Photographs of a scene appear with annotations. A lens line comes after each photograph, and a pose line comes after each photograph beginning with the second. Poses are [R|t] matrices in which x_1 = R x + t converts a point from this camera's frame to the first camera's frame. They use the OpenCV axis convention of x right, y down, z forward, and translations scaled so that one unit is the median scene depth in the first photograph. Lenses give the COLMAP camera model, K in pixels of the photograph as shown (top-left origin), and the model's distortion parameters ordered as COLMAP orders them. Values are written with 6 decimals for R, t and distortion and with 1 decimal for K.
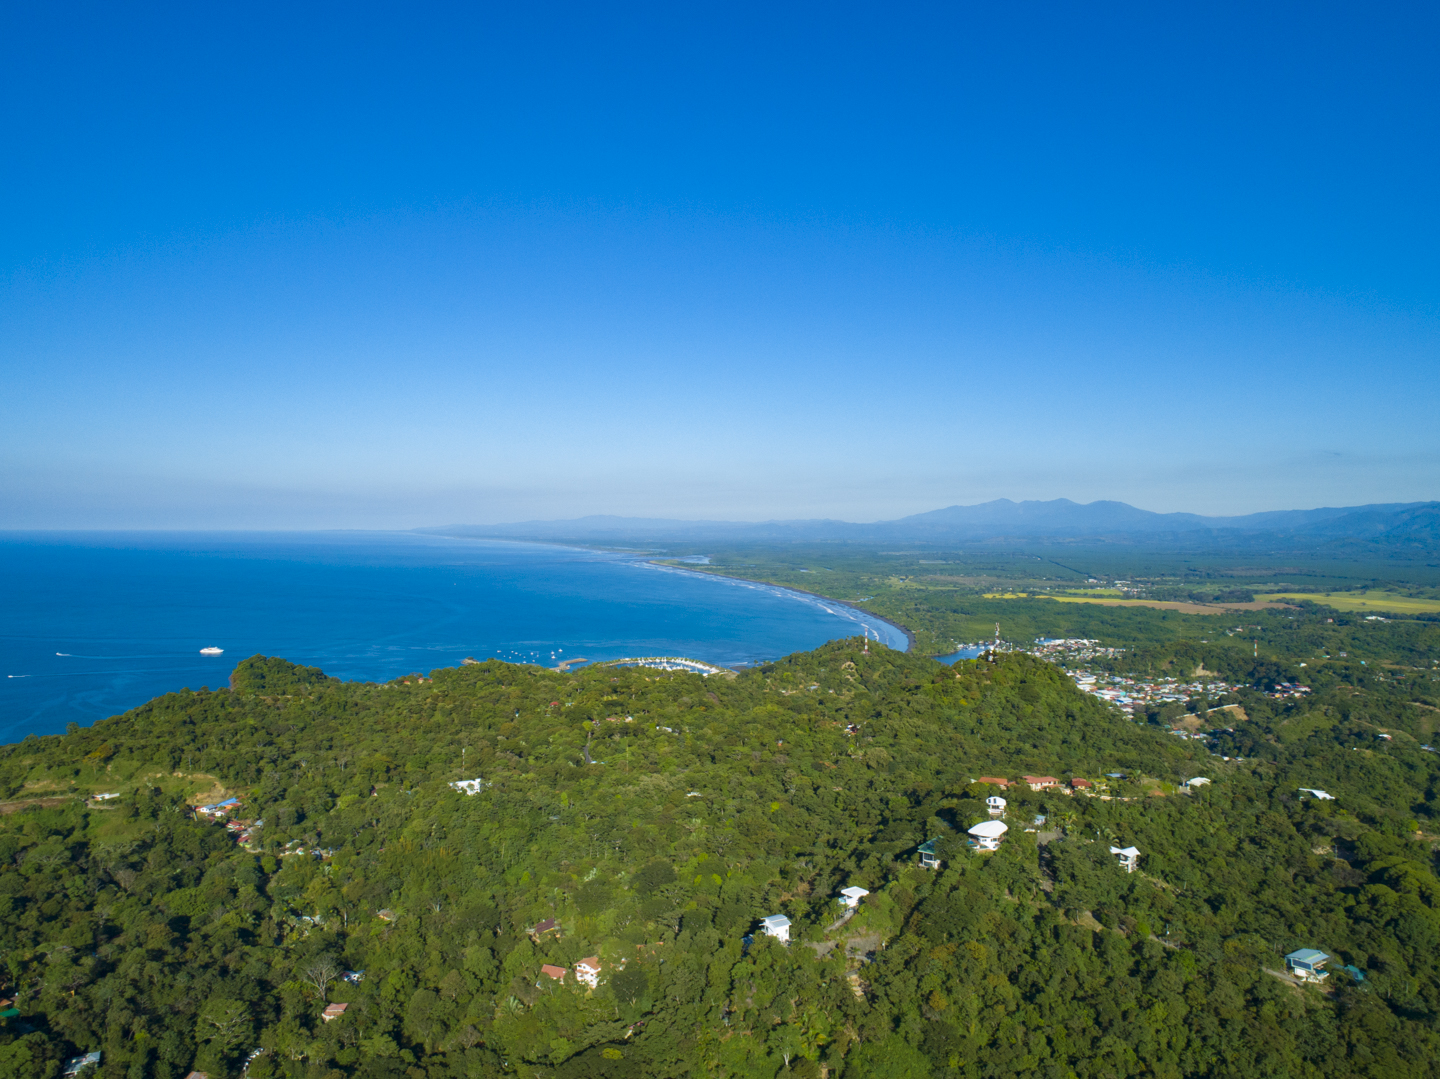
lens RADIAL K [[1098.9, 0, 722.5], [0, 1098.9, 543.6], [0, 0, 1]] dist [-0.020075, 0.007881]
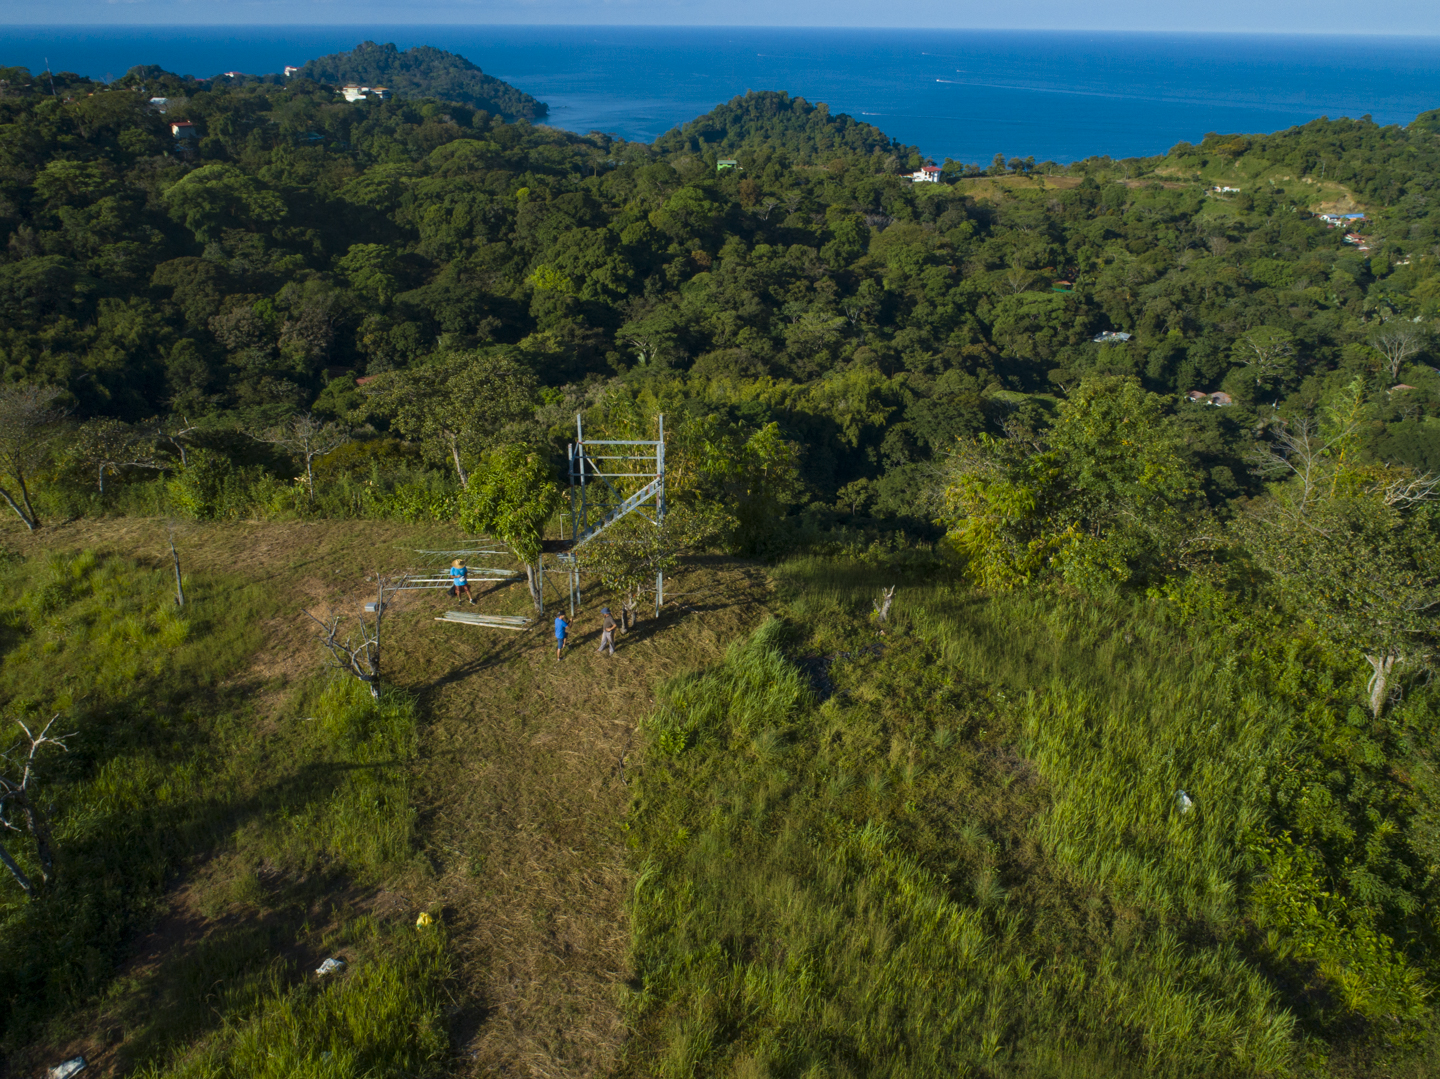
lens RADIAL K [[1090.8, 0, 721.1], [0, 1090.8, 542.7], [0, 0, 1]] dist [-0.021643, 0.009424]
pose [[0.558936, 0.359925, -0.747024, -0.001517], [-0.020092, 0.906499, 0.421730, 0.116764], [0.828967, -0.220711, 0.513906, 0.089572]]
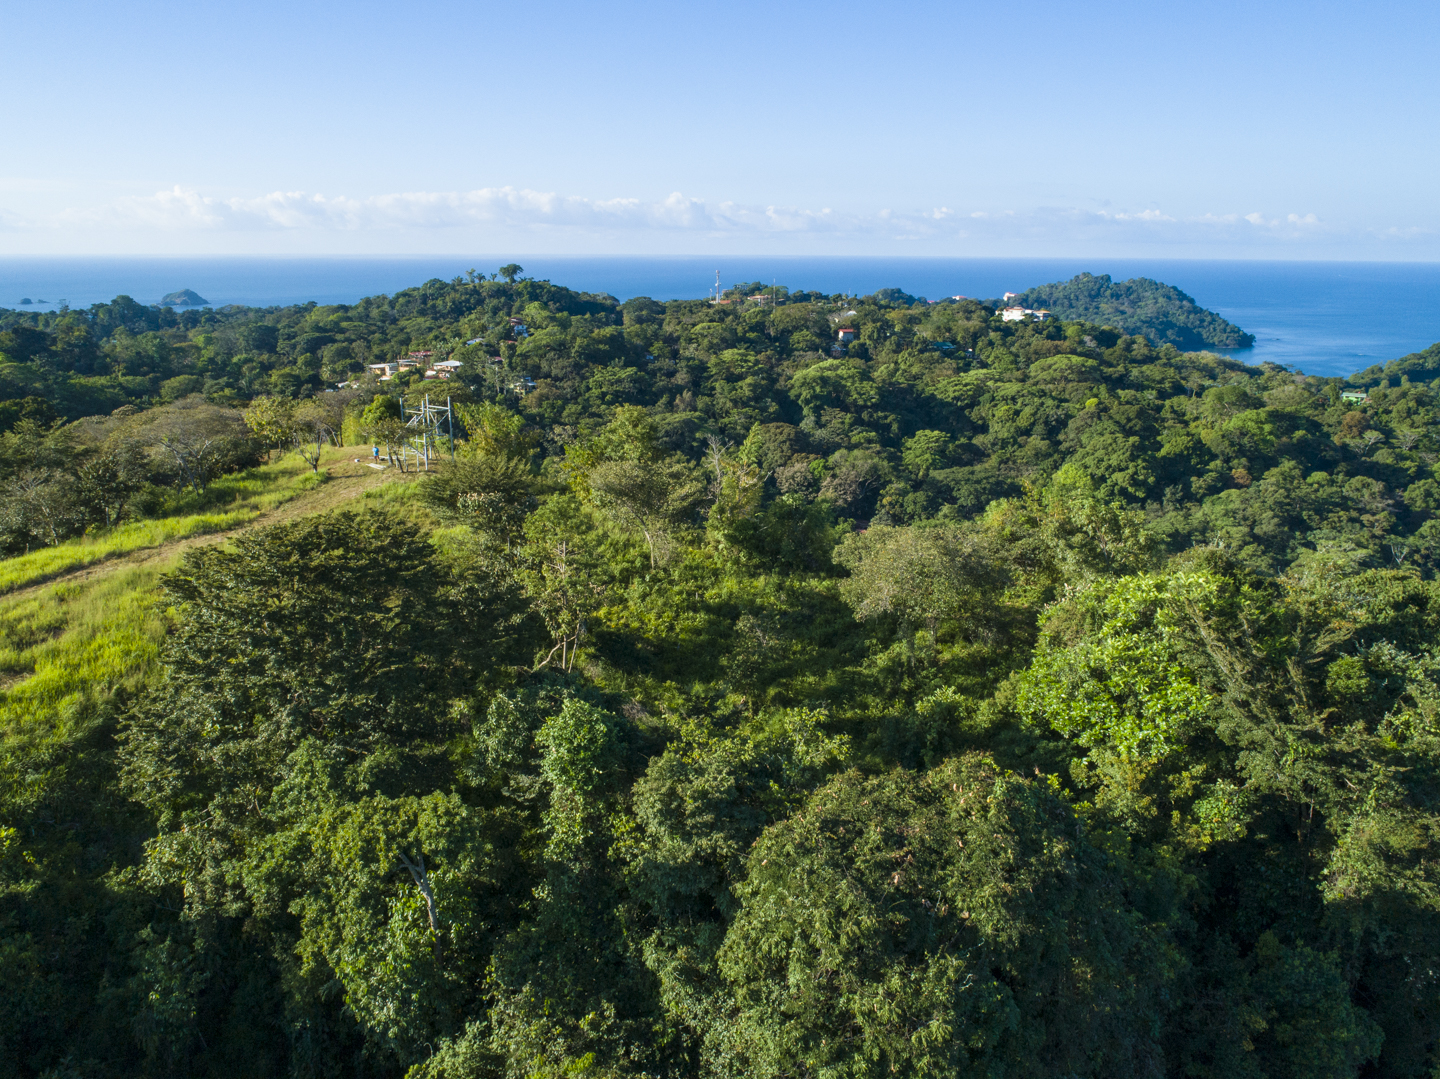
lens RADIAL K [[1090.8, 0, 721.1], [0, 1090.8, 542.7], [0, 0, 1]] dist [-0.021643, 0.009424]
pose [[-0.030517, 0.256023, -0.966189, 0.058808], [-0.024161, 0.966168, 0.256781, 0.116289], [0.999242, 0.031181, -0.023298, 0.132719]]
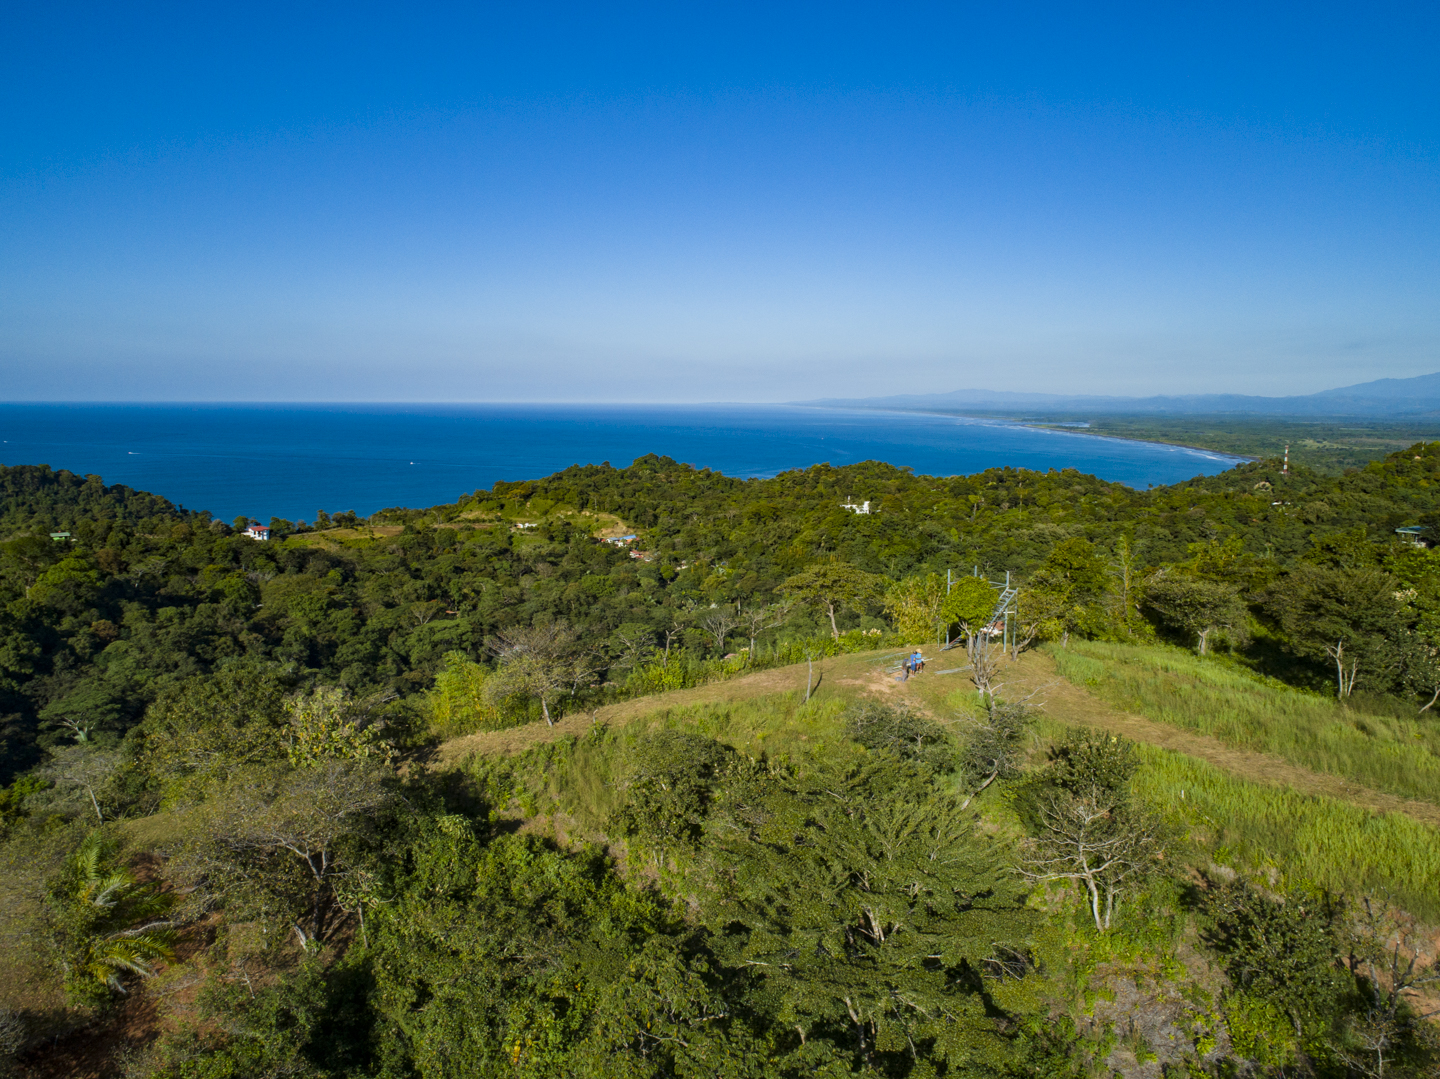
lens RADIAL K [[1098.9, 0, 722.5], [0, 1098.9, 543.6], [0, 0, 1]] dist [-0.020075, 0.007881]
pose [[0.945514, 0.044414, -0.322538, -0.022755], [-0.008153, 0.993571, 0.112918, 0.118060], [0.325480, -0.104136, 0.939797, 0.028856]]
